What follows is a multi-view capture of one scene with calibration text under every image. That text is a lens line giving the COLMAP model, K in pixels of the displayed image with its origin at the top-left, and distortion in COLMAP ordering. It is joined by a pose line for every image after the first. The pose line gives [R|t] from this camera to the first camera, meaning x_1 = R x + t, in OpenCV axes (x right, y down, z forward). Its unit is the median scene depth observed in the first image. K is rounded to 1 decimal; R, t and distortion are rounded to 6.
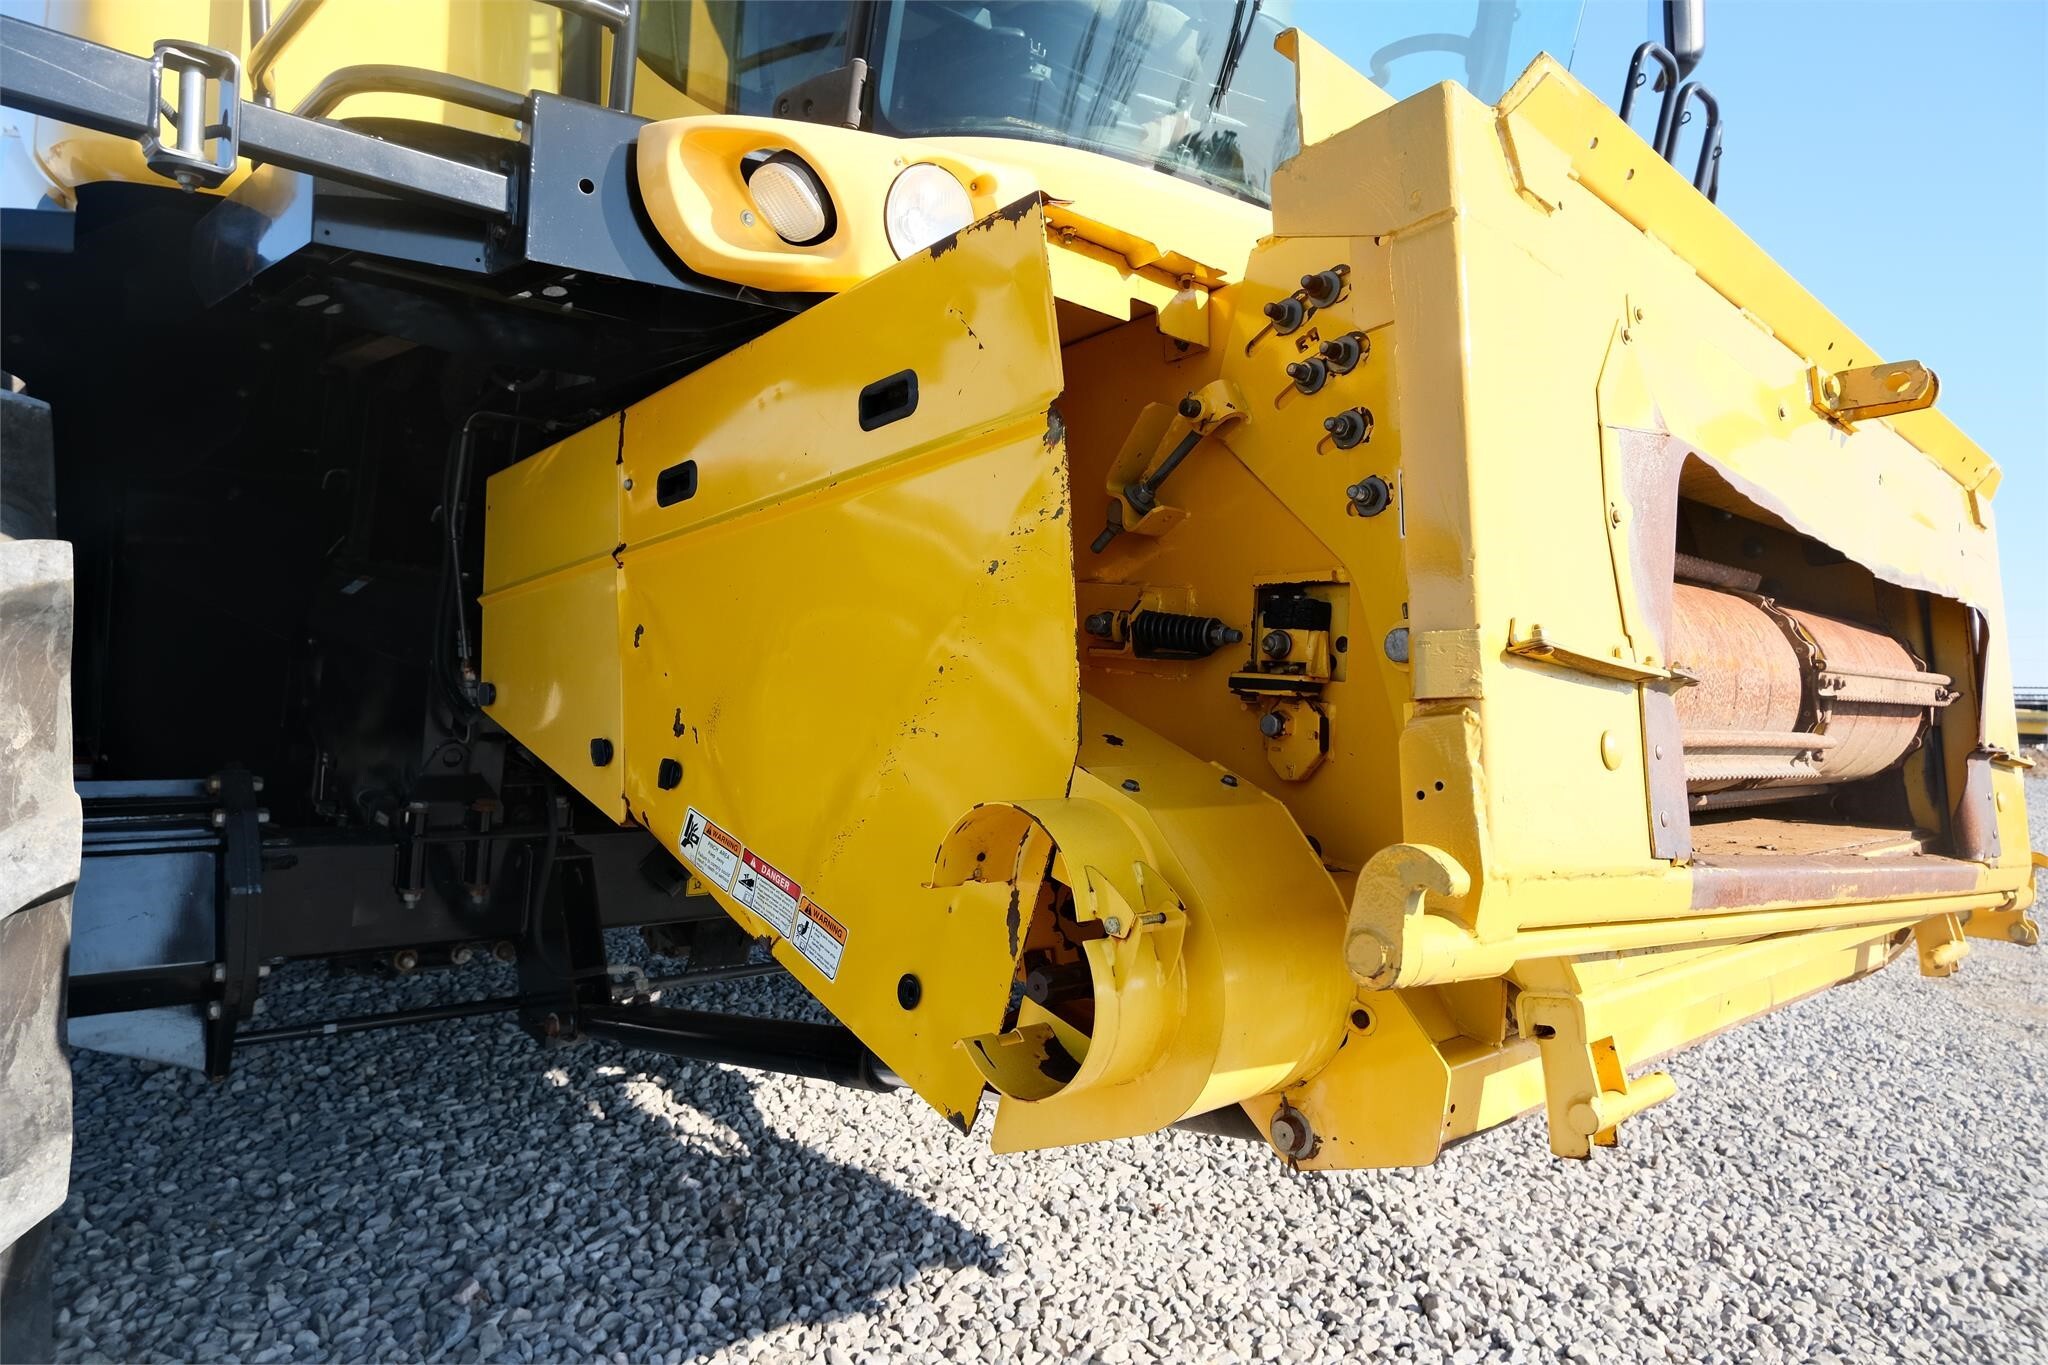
lens RADIAL K [[1317.9, 0, 1032.3], [0, 1317.9, 682.6], [0, 0, 1]] dist [-0.007399, -0.000191]
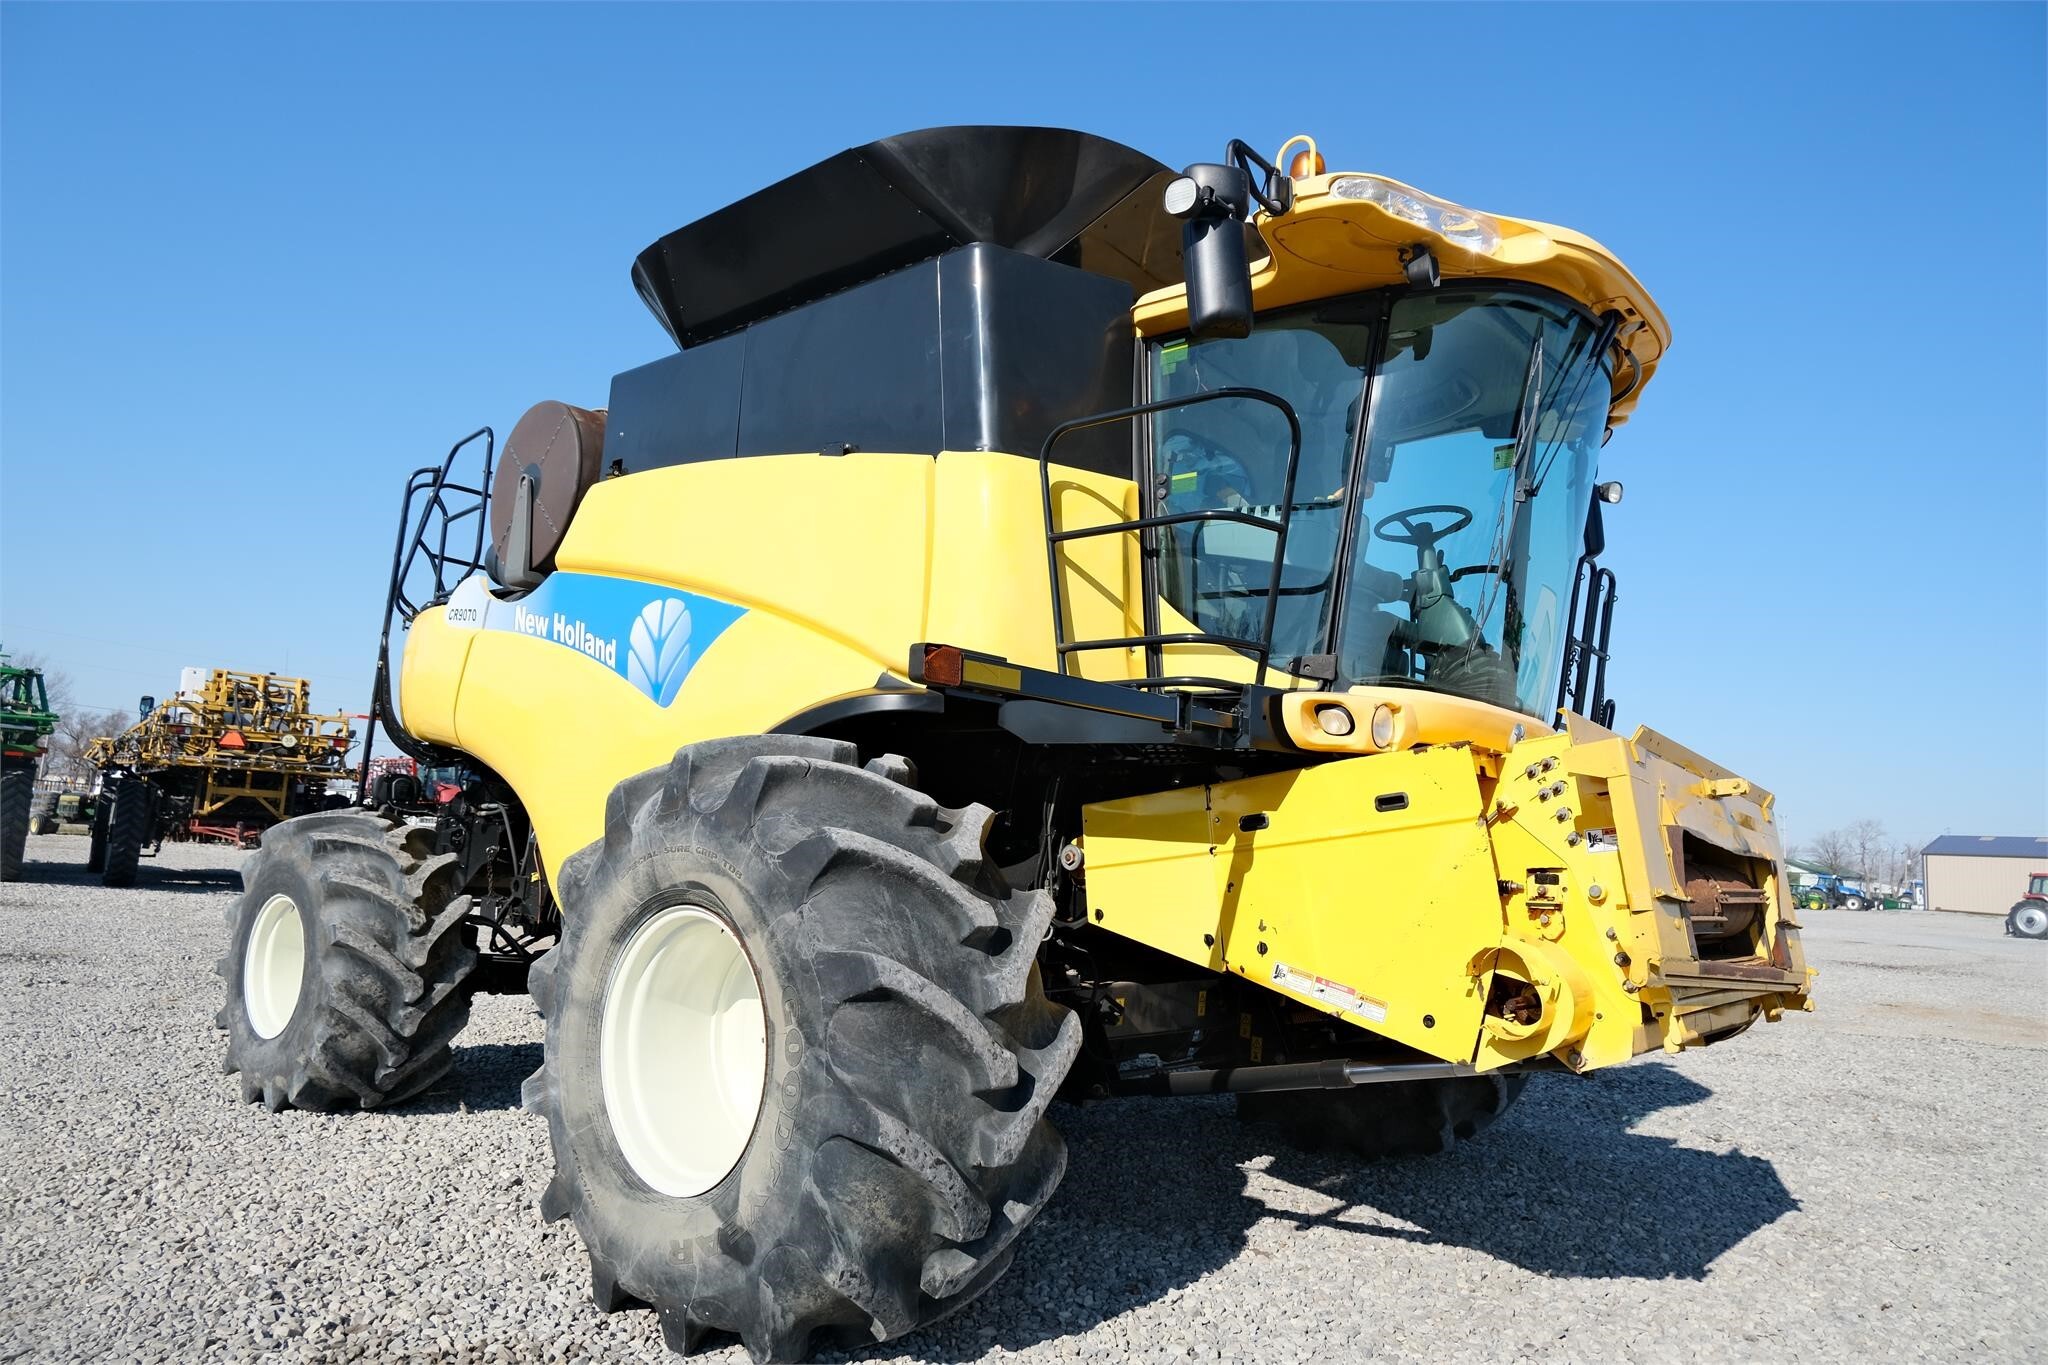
lens RADIAL K [[1317.9, 0, 1032.3], [0, 1317.9, 682.6], [0, 0, 1]] dist [-0.007399, -0.000191]
pose [[0.993302, -0.007694, 0.115294, -1.165888], [0.024396, 0.989253, -0.144163, -0.085618], [-0.112946, 0.146010, 0.982815, -1.630450]]
